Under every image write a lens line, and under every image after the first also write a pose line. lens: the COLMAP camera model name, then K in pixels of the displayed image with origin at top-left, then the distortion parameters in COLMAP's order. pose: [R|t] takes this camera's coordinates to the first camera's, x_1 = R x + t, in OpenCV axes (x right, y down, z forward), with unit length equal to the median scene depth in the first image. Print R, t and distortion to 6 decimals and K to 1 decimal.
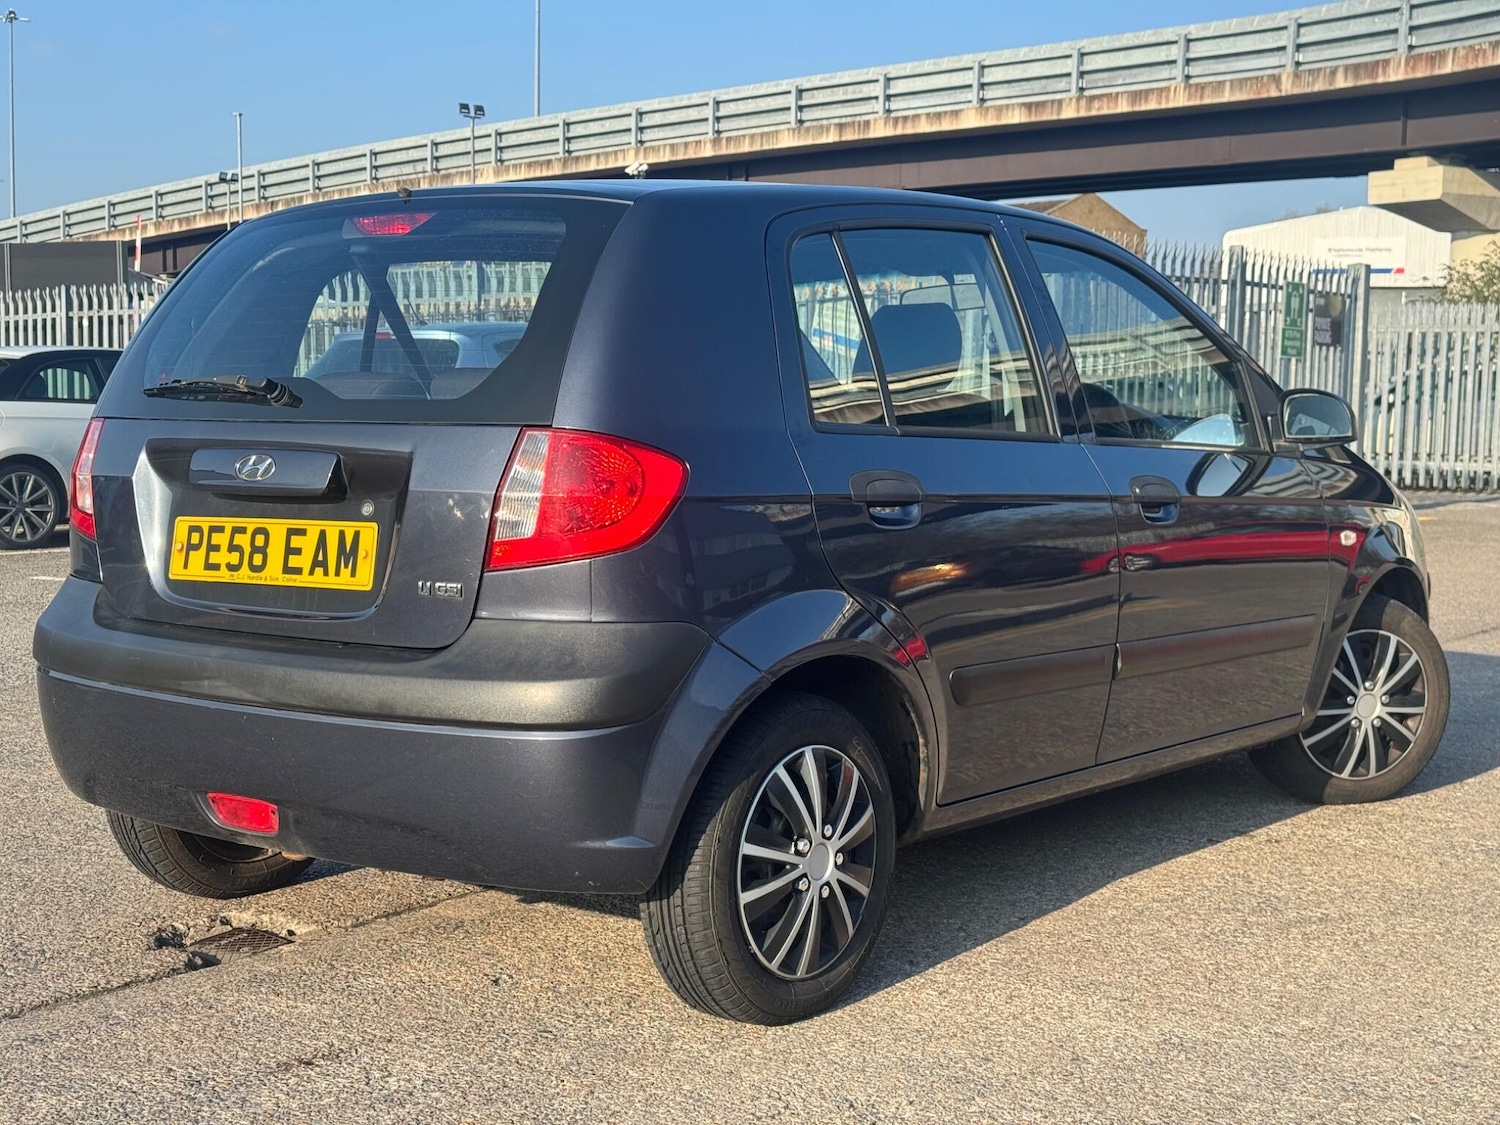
lens RADIAL K [[2059.1, 0, 761.4], [0, 2059.1, 554.1], [0, 0, 1]] dist [0.102311, 0.000000]
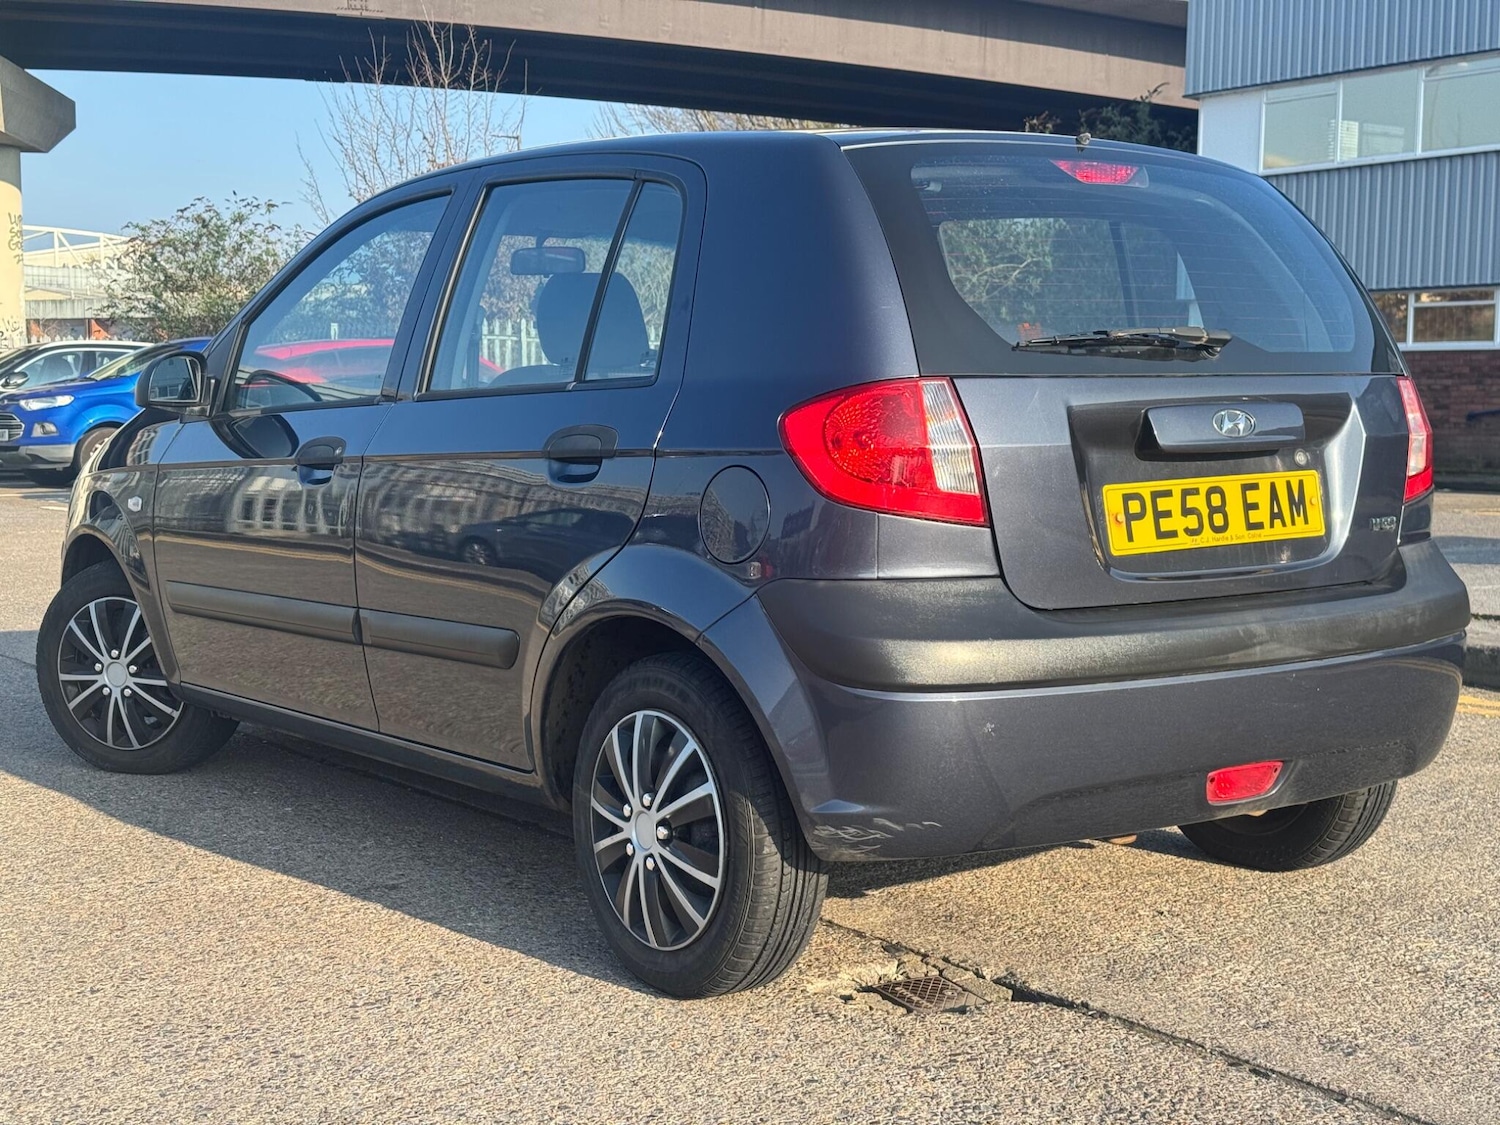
lens RADIAL K [[2059.1, 0, 746.8], [0, 2059.1, 548.2], [0, 0, 1]] dist [0.102311, 0.000000]
pose [[0.254699, -0.084411, 0.963329, -1.188768], [0.069923, 0.995183, 0.068715, -0.063609], [-0.964489, 0.049857, 0.259374, 0.933960]]
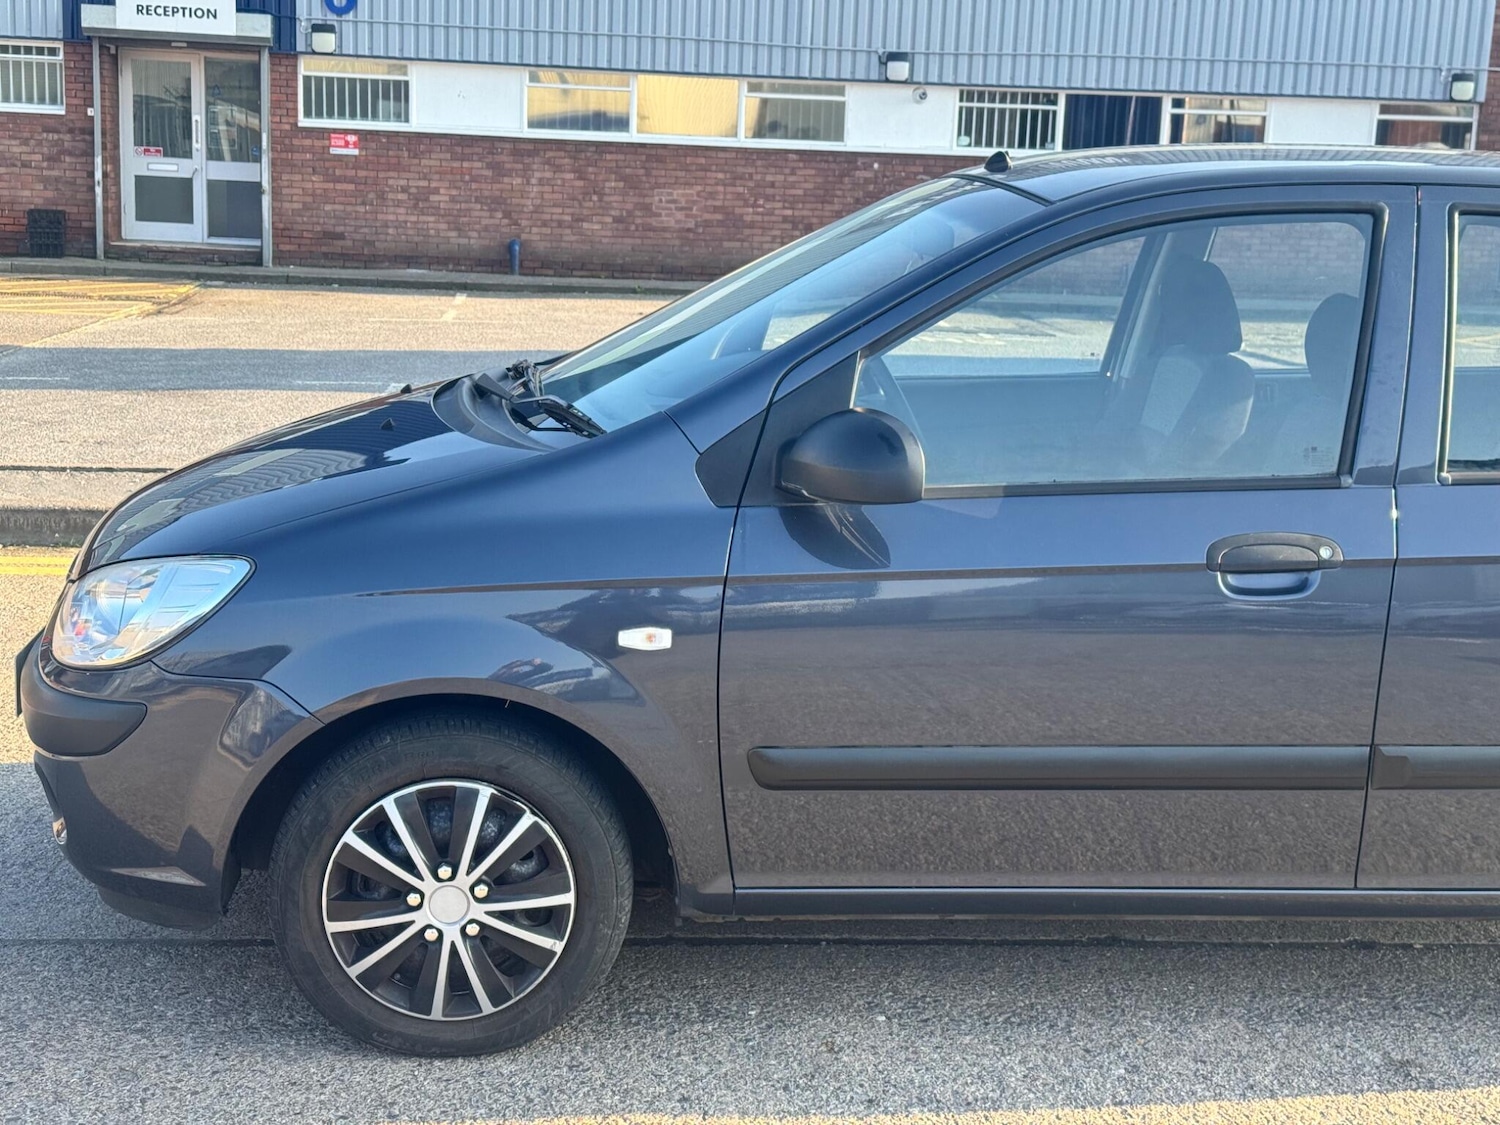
lens RADIAL K [[2059.1, 0, 740.0], [0, 2059.1, 553.6], [0, 0, 1]] dist [0.102311, 0.000000]
pose [[-0.696535, -0.178455, 0.694977, -0.575224], [-0.003231, 0.969348, 0.245669, -0.270782], [-0.717515, 0.168872, -0.675762, 2.236519]]
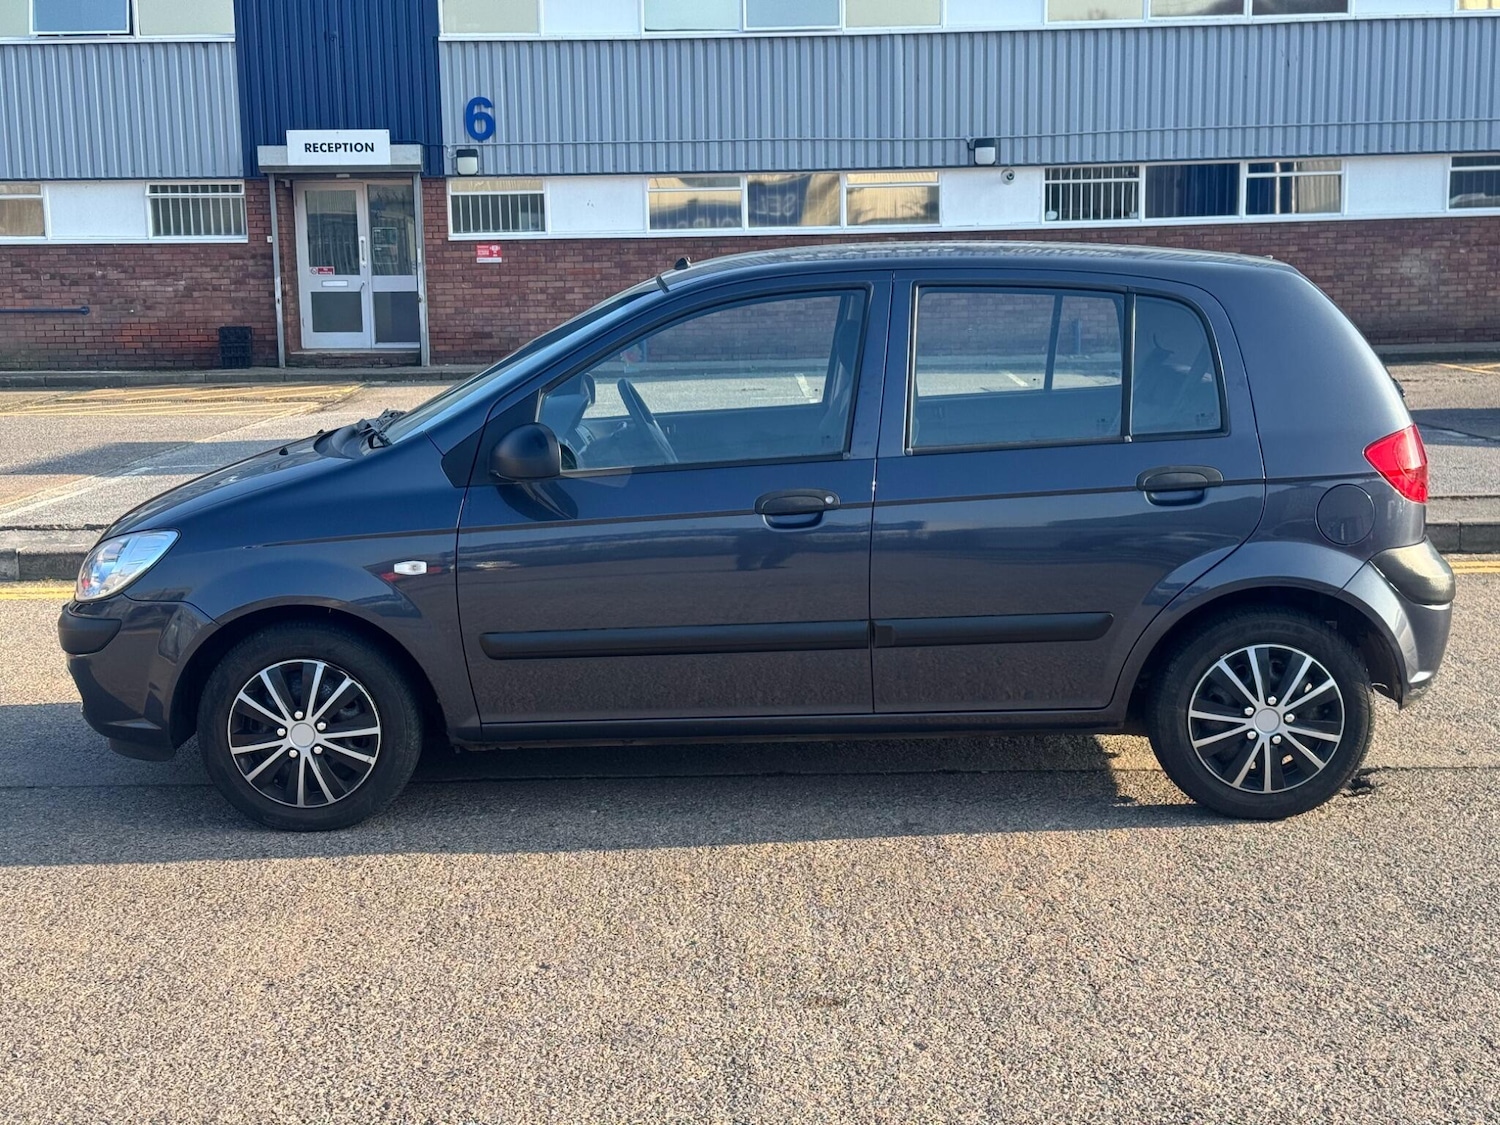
lens RADIAL K [[2059.1, 0, 728.7], [0, 2059.1, 568.9], [0, 0, 1]] dist [0.102311, 0.000000]
pose [[-0.619158, -0.129161, 0.774571, -1.202175], [0.060736, 0.975549, 0.211224, -0.311684], [-0.782914, 0.177825, -0.596175, 2.367224]]
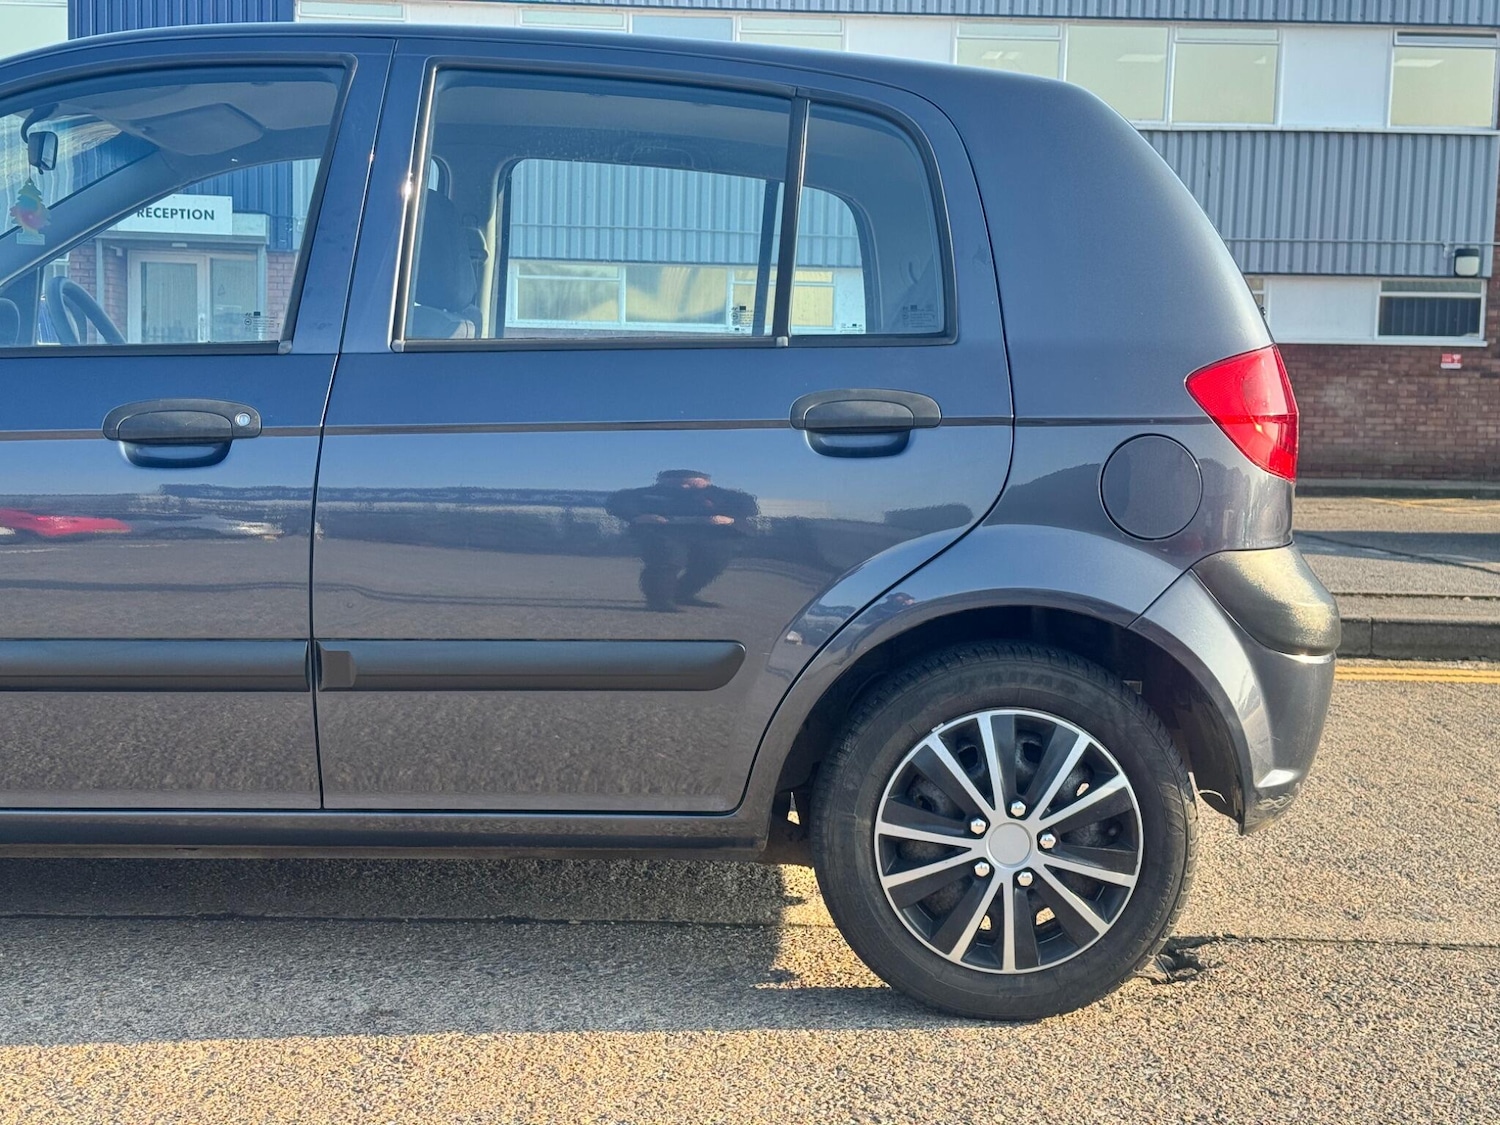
lens RADIAL K [[2059.1, 0, 741.3], [0, 2059.1, 578.4], [0, 0, 1]] dist [0.102311, 0.000000]
pose [[-0.641132, -0.101090, 0.760744, -0.870332], [0.017277, 0.989134, 0.146000, -0.104735], [-0.767236, 0.106749, -0.632419, 1.814977]]
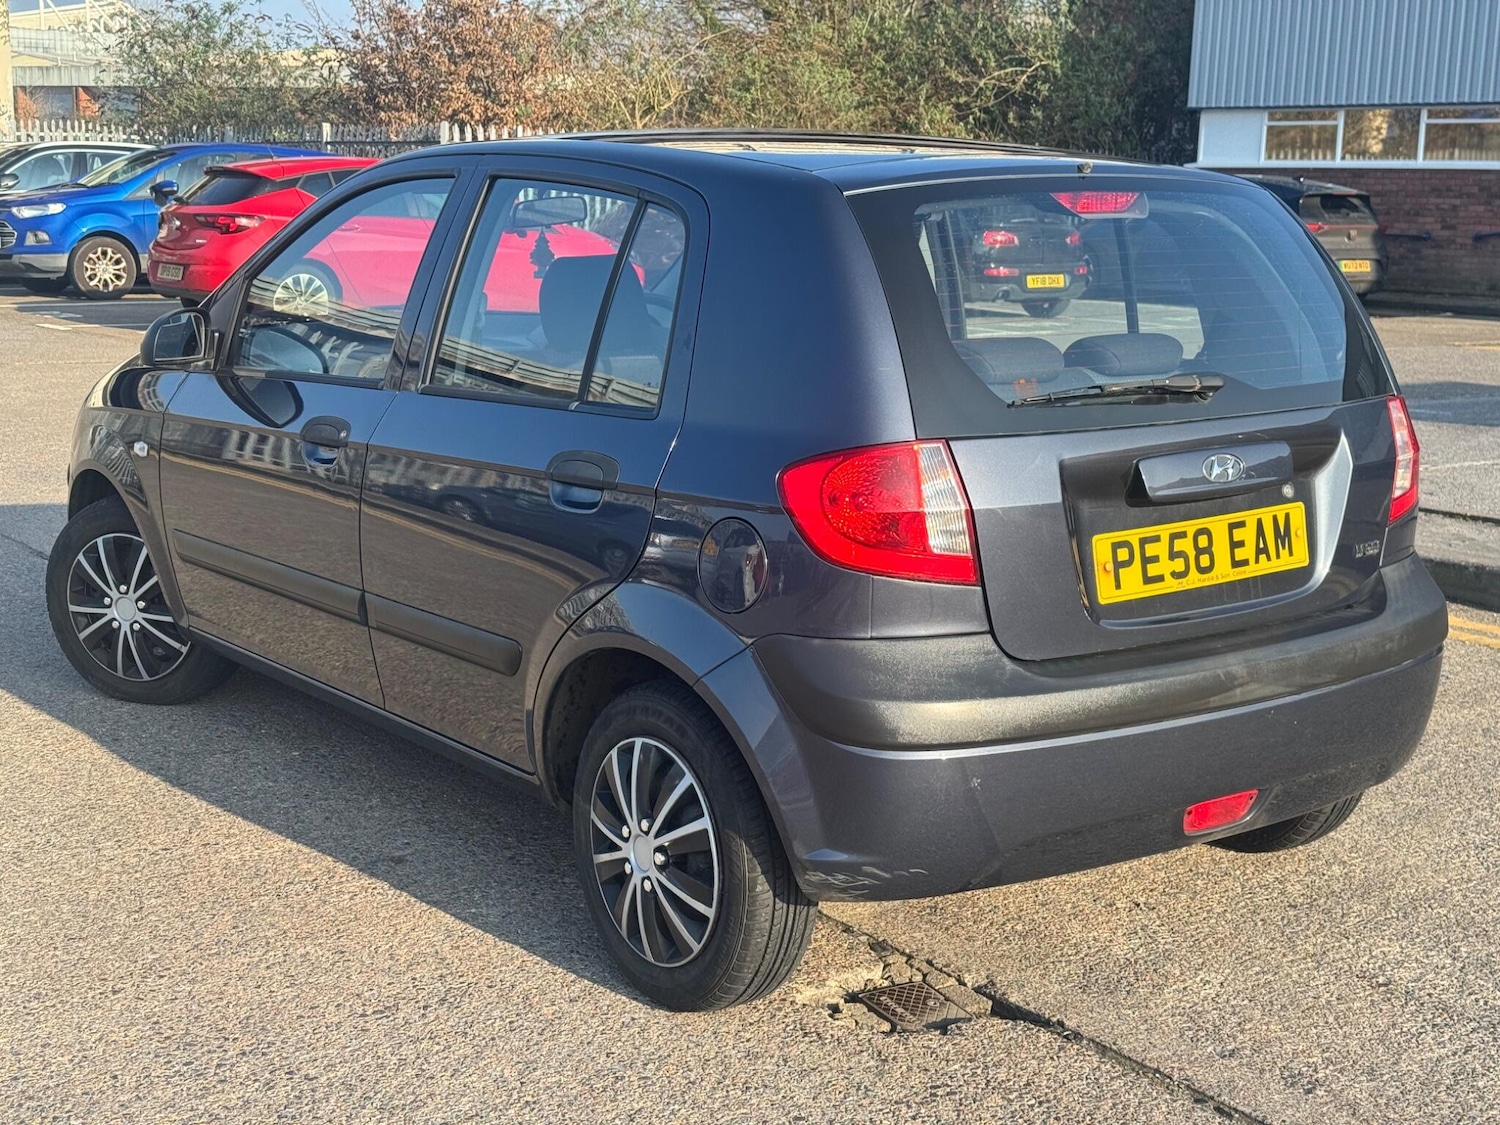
lens RADIAL K [[2059.1, 0, 747.8], [0, 2059.1, 549.7], [0, 0, 1]] dist [0.102311, 0.000000]
pose [[0.254674, -0.179387, 0.950243, -1.196271], [0.056480, 0.983725, 0.170570, -0.177252], [-0.965376, 0.010229, 0.260661, 0.924836]]
